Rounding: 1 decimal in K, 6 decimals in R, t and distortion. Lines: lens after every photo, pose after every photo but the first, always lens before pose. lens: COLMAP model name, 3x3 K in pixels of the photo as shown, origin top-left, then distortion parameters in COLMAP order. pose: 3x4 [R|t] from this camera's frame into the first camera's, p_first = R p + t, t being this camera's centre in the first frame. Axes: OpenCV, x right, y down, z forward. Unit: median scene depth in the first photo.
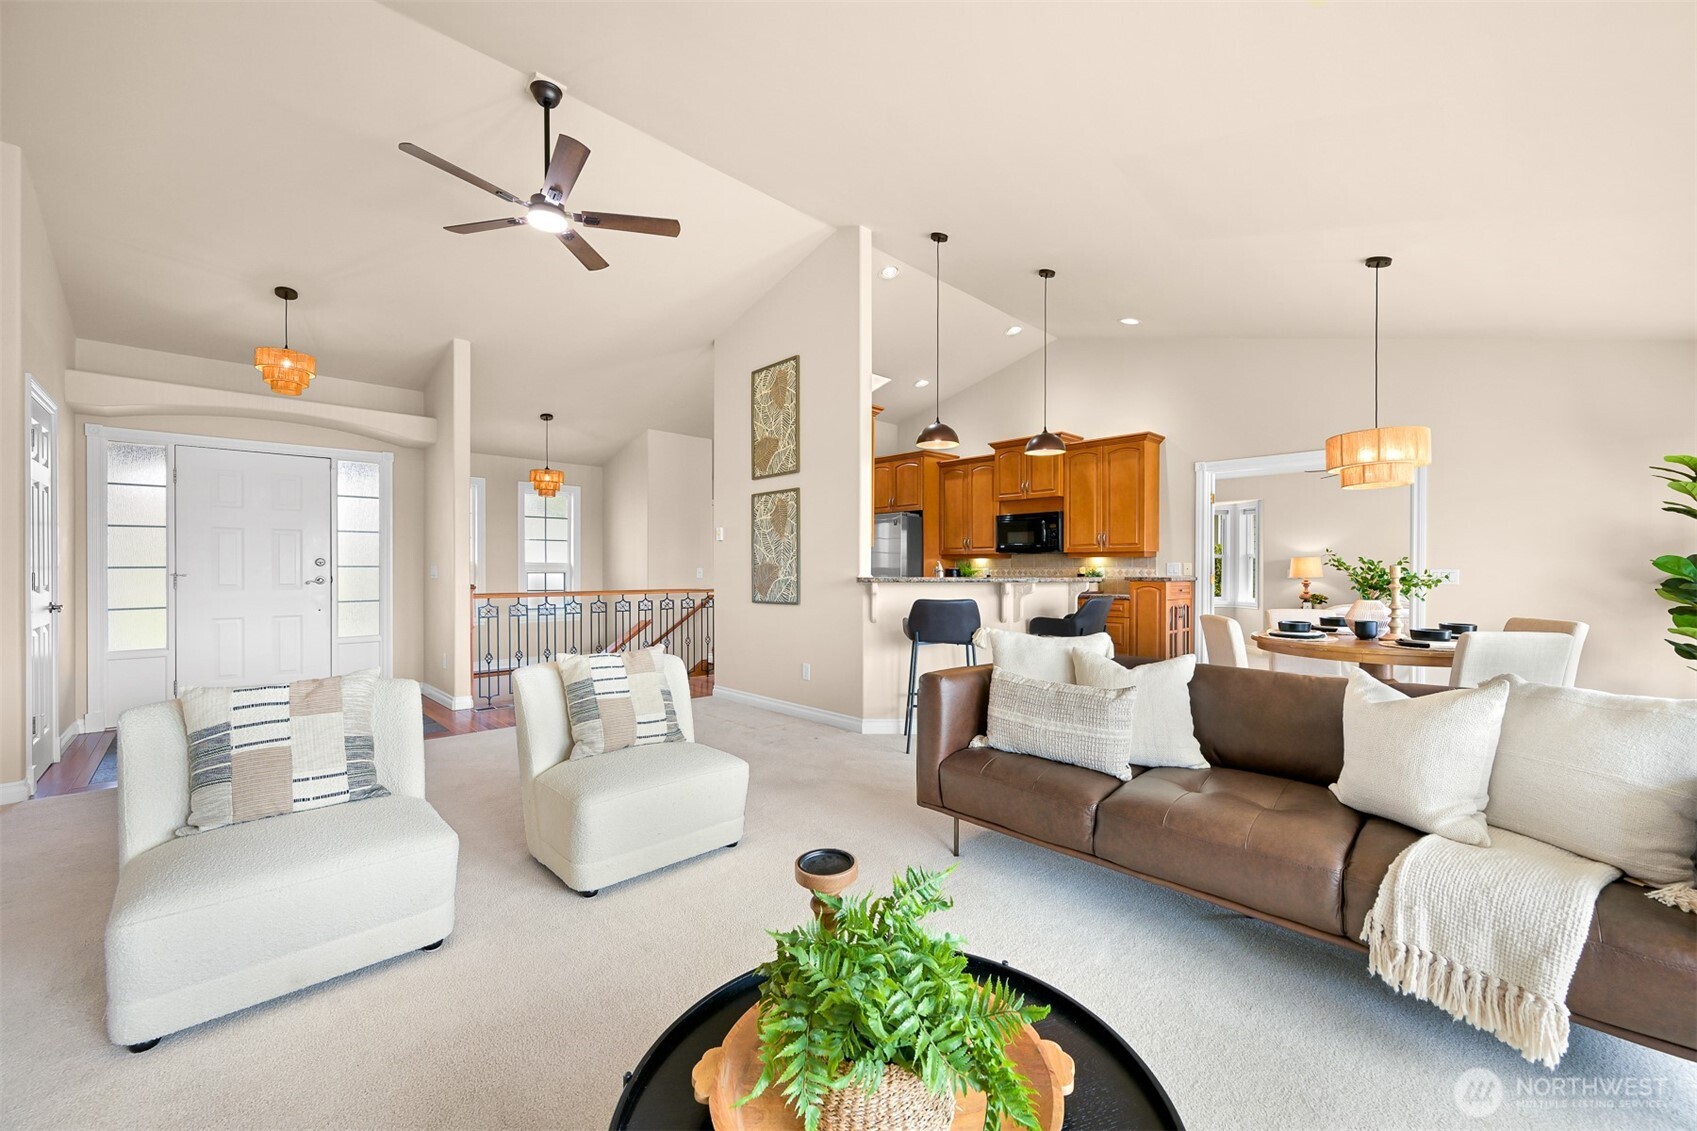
lens RADIAL K [[667.4, 0, 857.2], [0, 667.4, 572.0], [0, 0, 1]] dist [-0.000097, 0.000202]
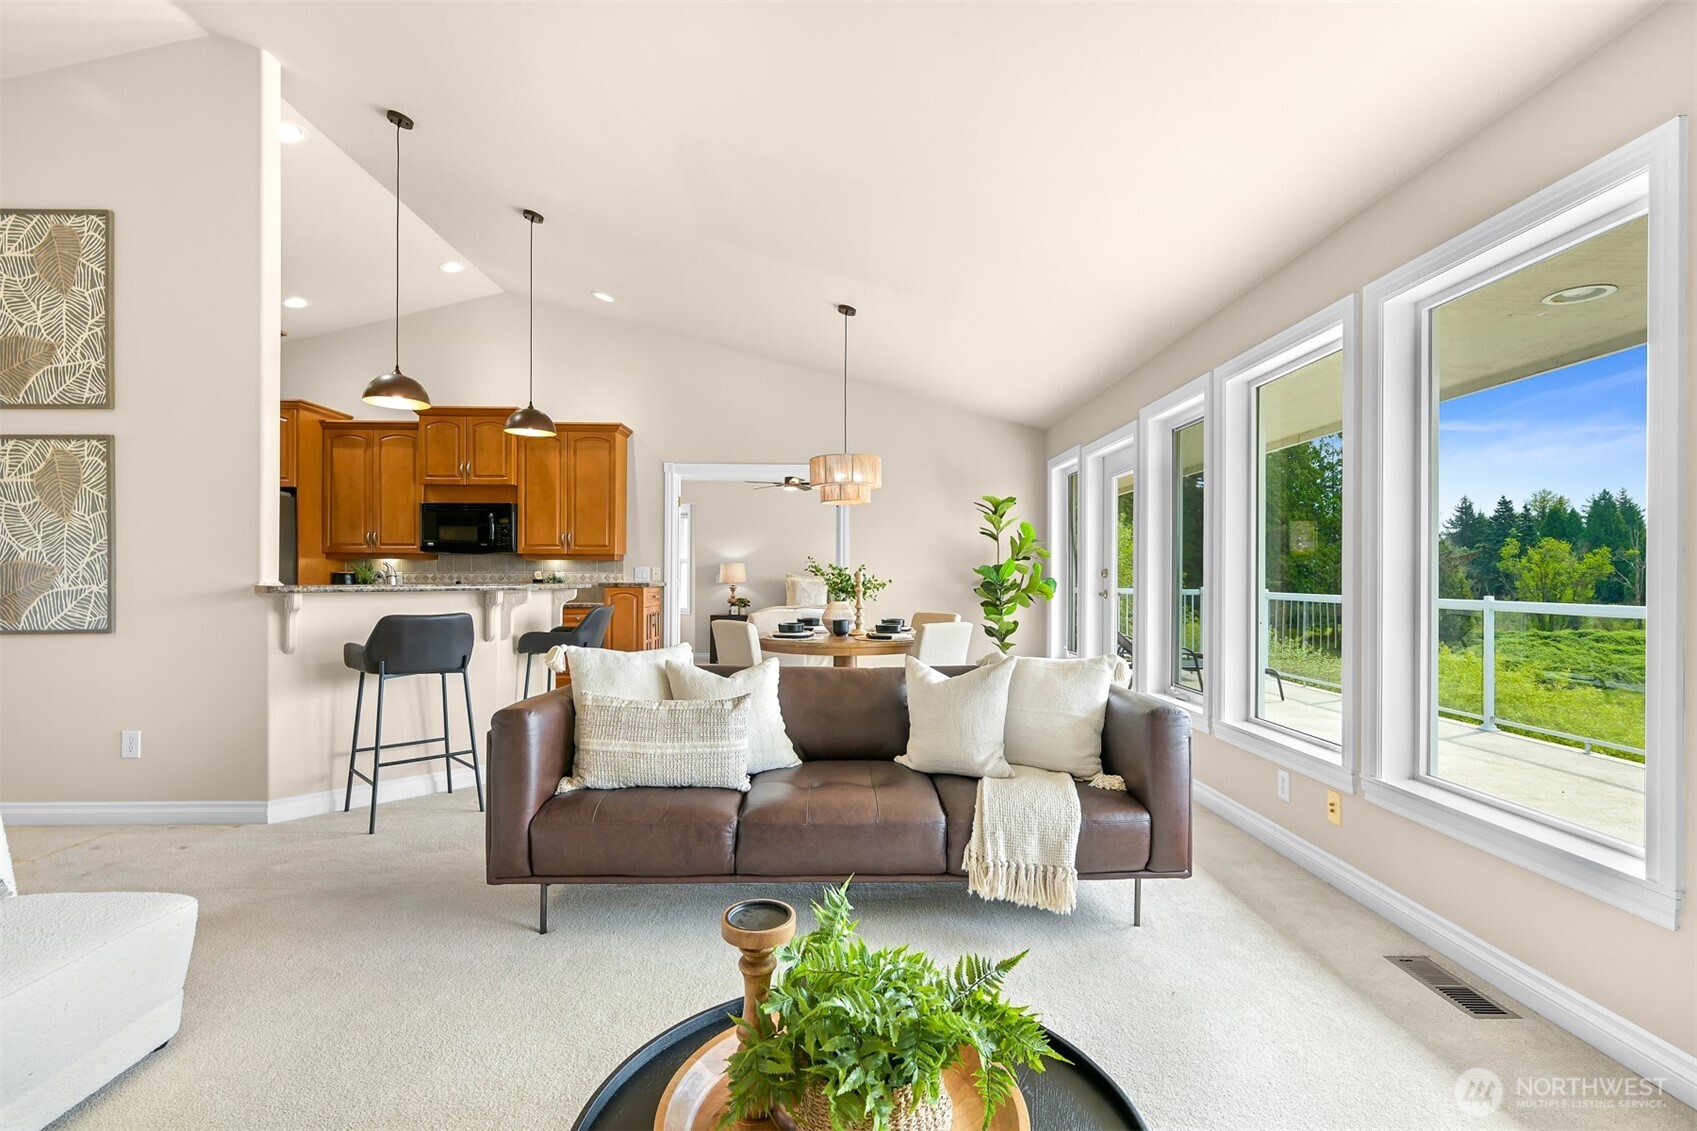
lens RADIAL K [[780.4, 0, 856.8], [0, 780.4, 577.3], [0, 0, 1]] dist [0.001088, 0.000044]
pose [[0.679921, -0.001271, 0.733284, -0.167585], [0.000578, 0.999999, 0.001197, -0.001003], [-0.733285, -0.000389, 0.679922, 0.052878]]
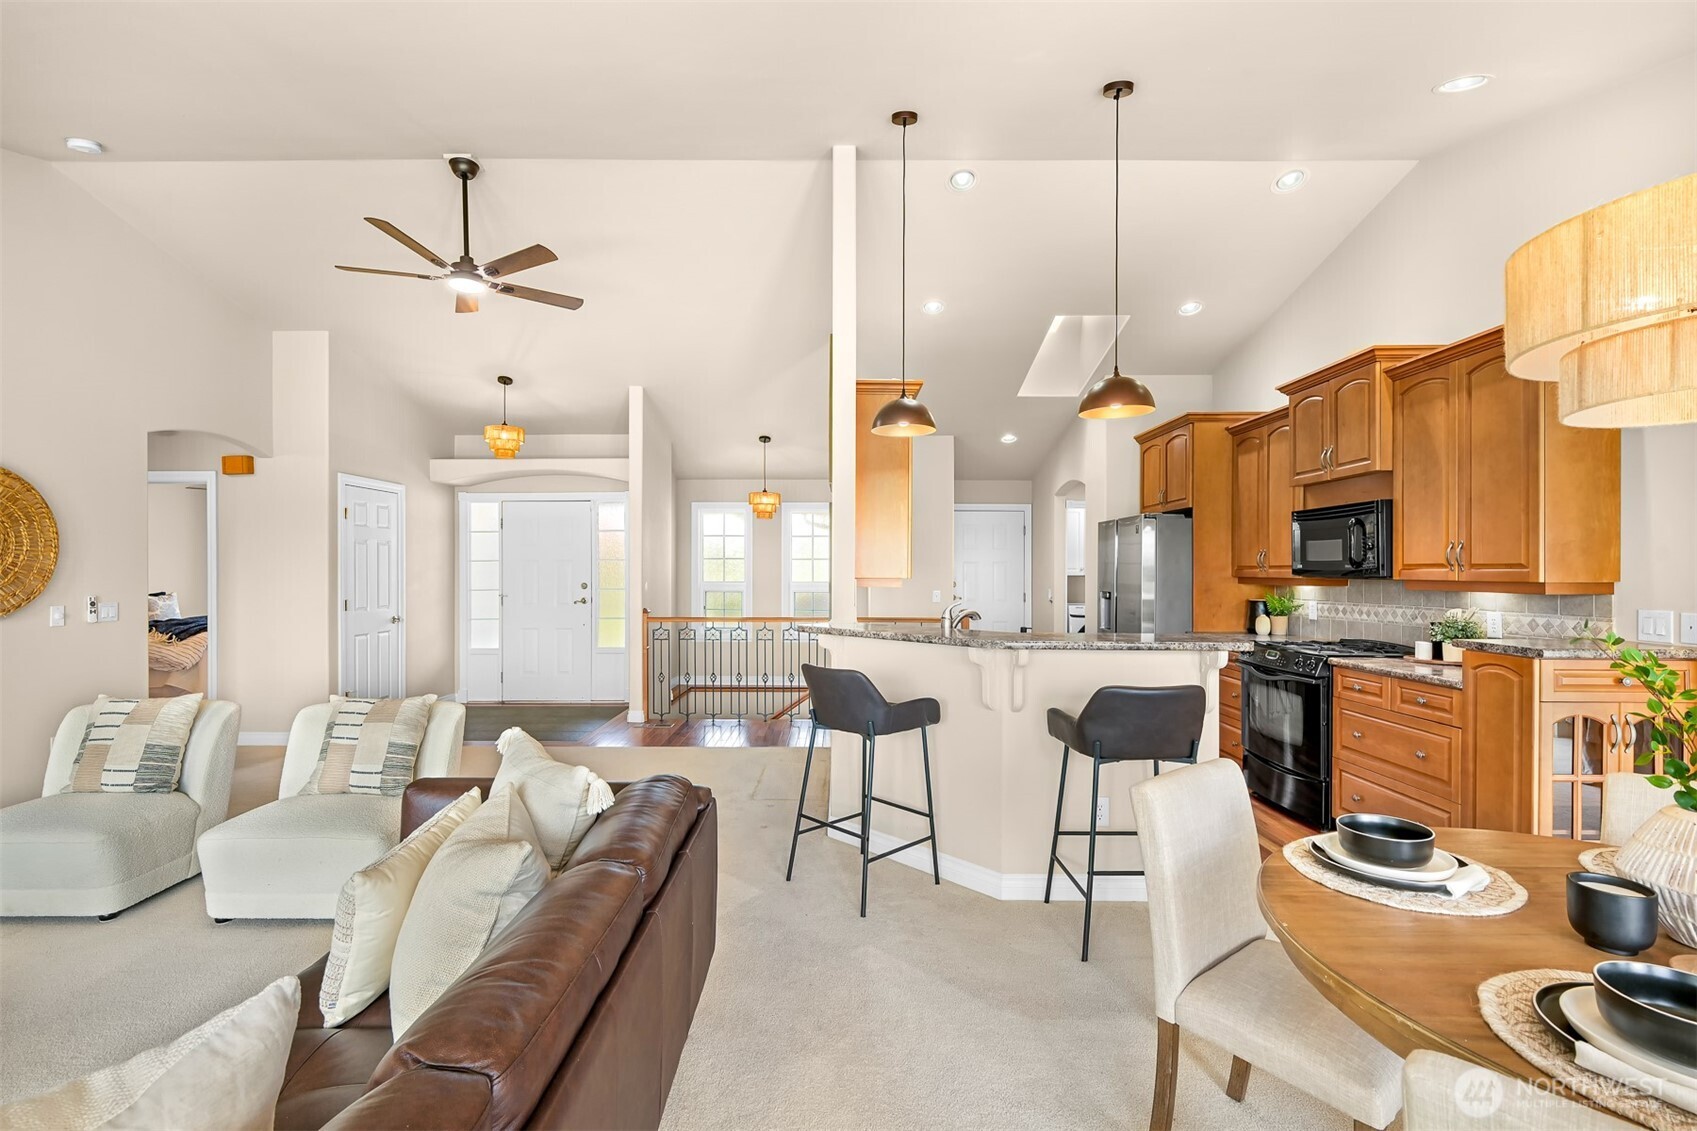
lens RADIAL K [[748.5, 0, 841.4], [0, 748.5, 574.0], [0, 0, 1]] dist [0.001285, 0.000215]
pose [[0.706003, 0.003476, -0.708201, 0.617787], [-0.002705, 0.999994, 0.002211, -0.049747], [0.708204, 0.000355, 0.706008, 0.437116]]
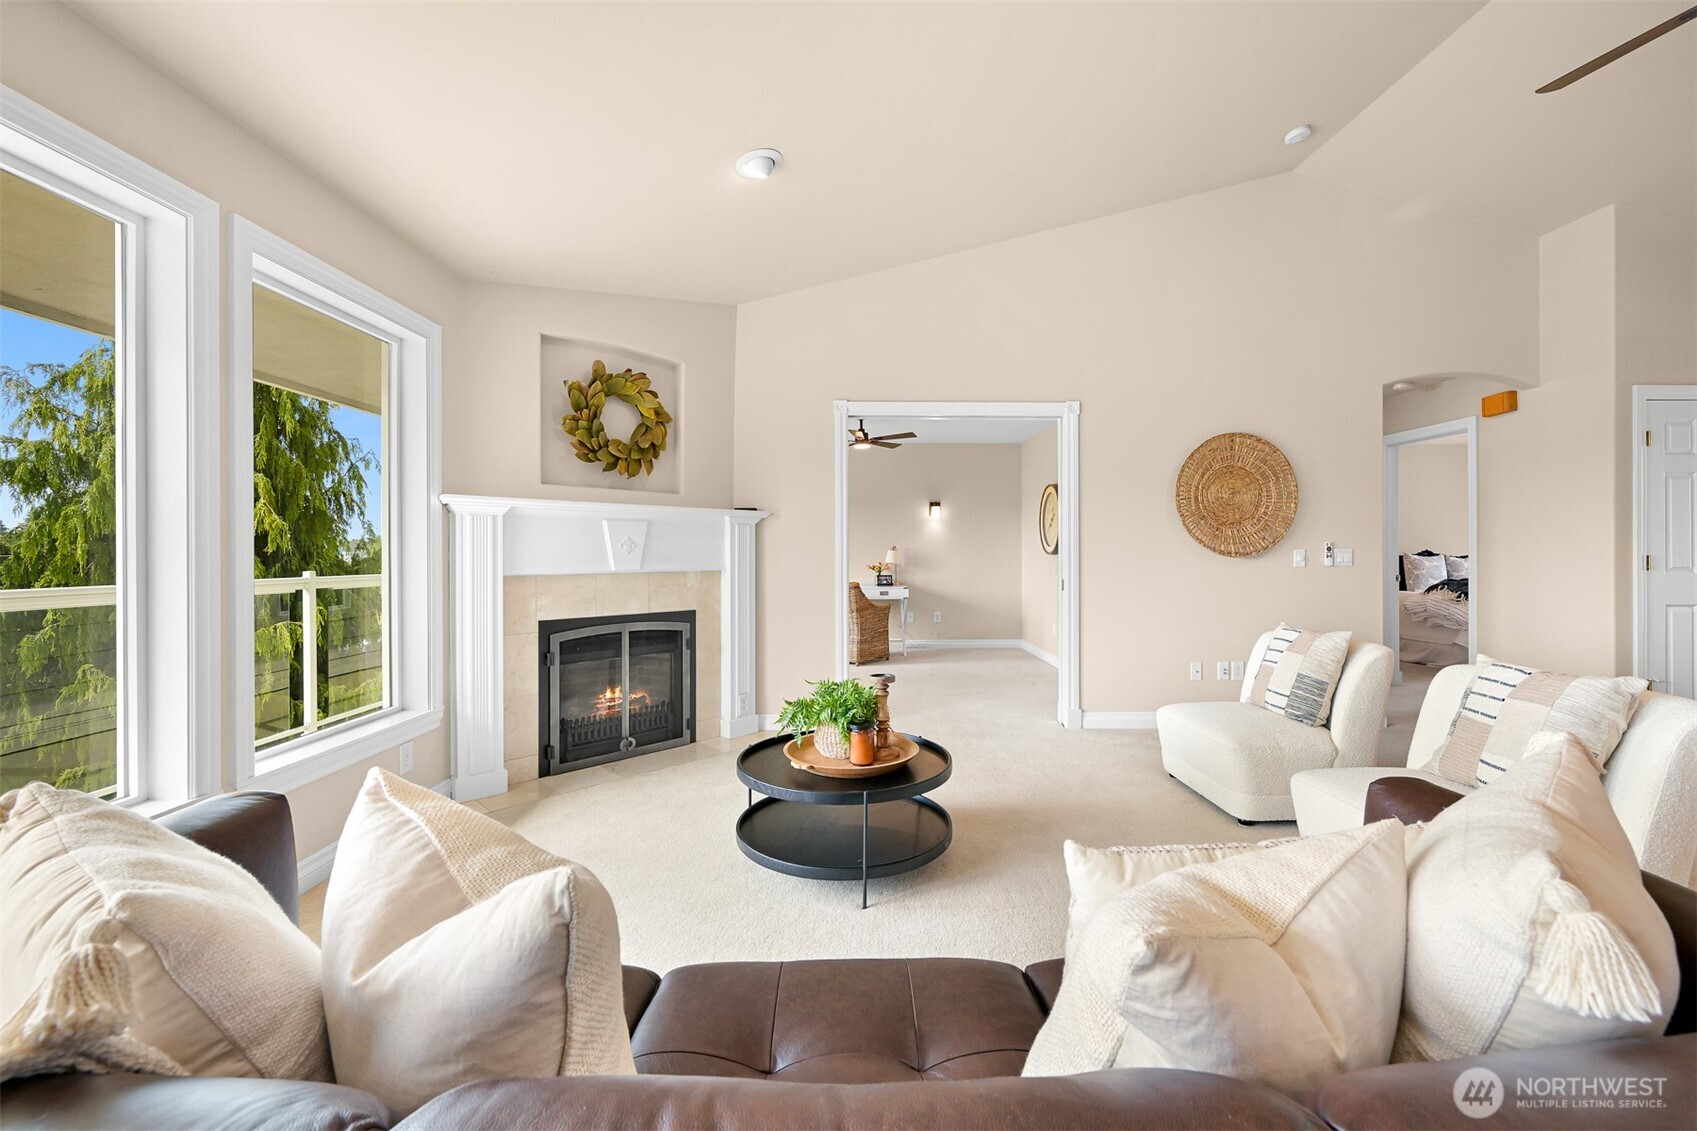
lens RADIAL K [[675.6, 0, 859.2], [0, 675.6, 552.7], [0, 0, 1]] dist [-0.000038, -0.000230]
pose [[-0.693678, -0.000251, -0.720285, 0.413731], [-0.001785, 0.999997, 0.001370, -0.001137], [0.720283, 0.002236, -0.693677, 0.622878]]
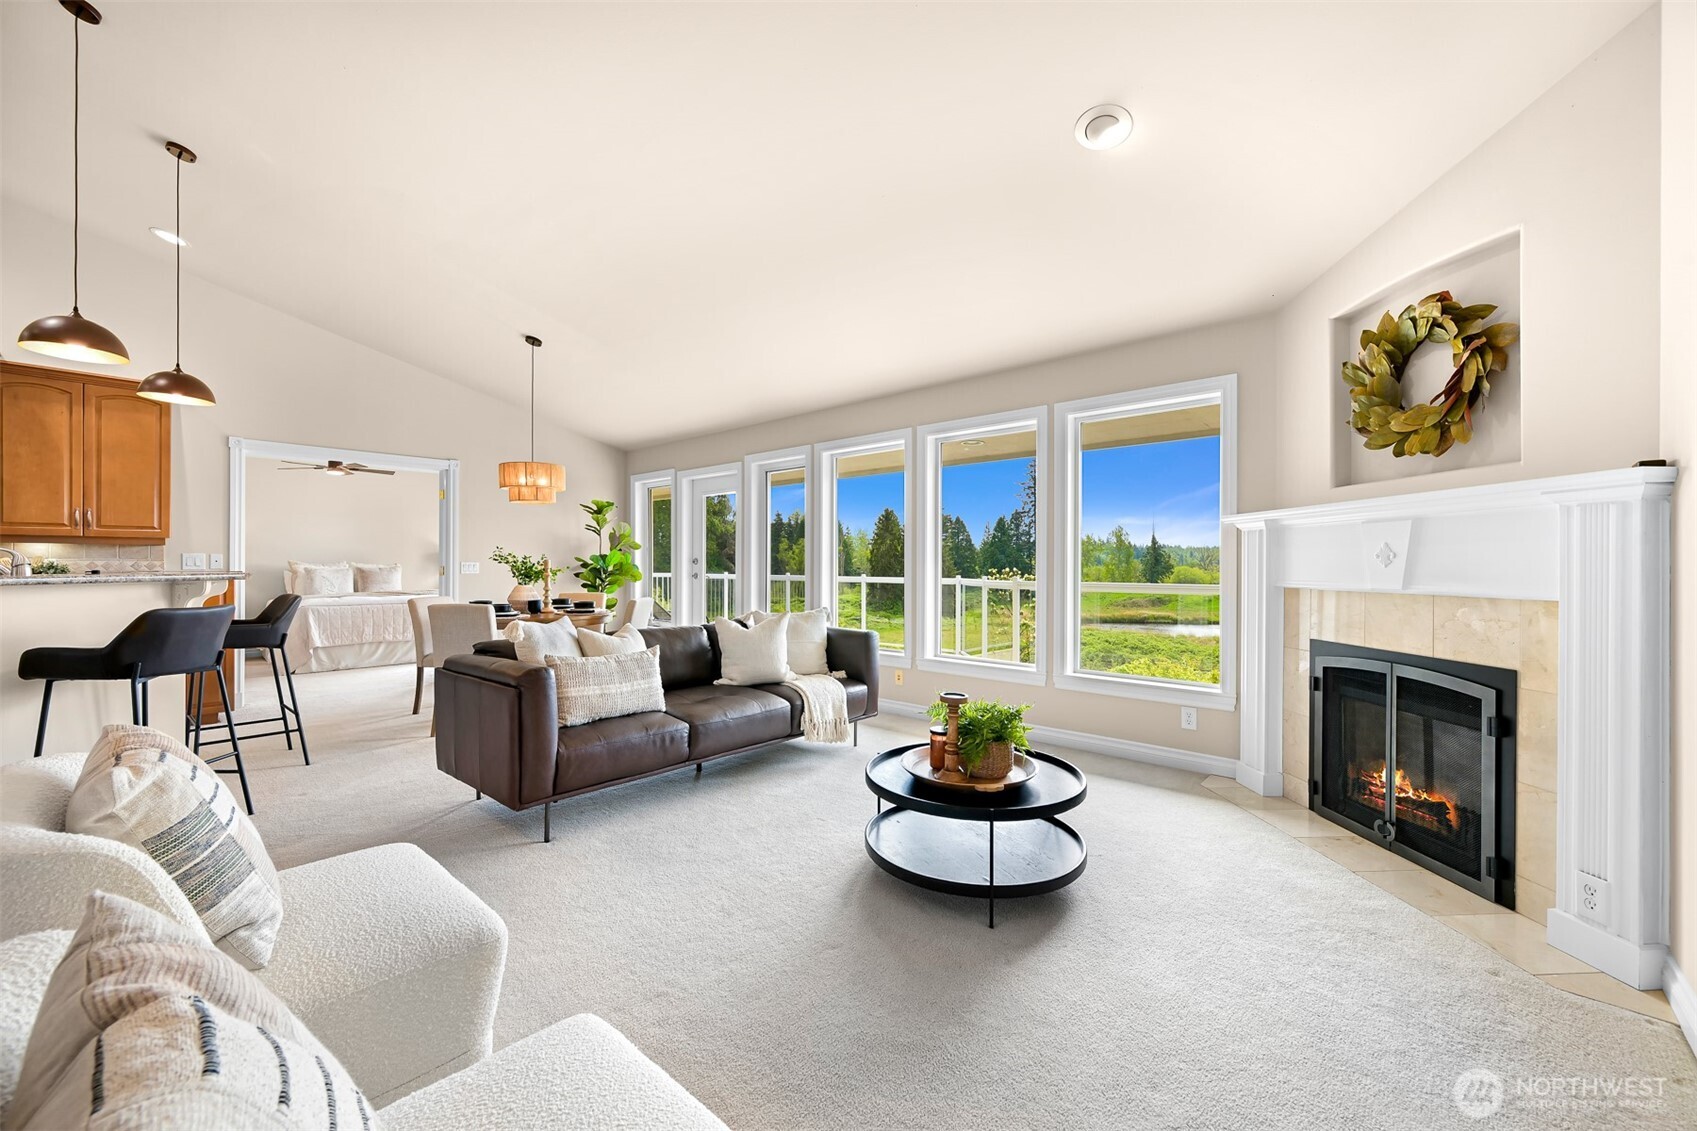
lens RADIAL K [[667.4, 0, 857.2], [0, 667.4, 572.0], [0, 0, 1]] dist [-0.000097, 0.000202]
pose [[-0.071341, -0.013679, 0.997358, -0.539529], [0.001306, 0.999904, 0.013808, -0.002526], [-0.997451, 0.002288, -0.071317, 0.353994]]
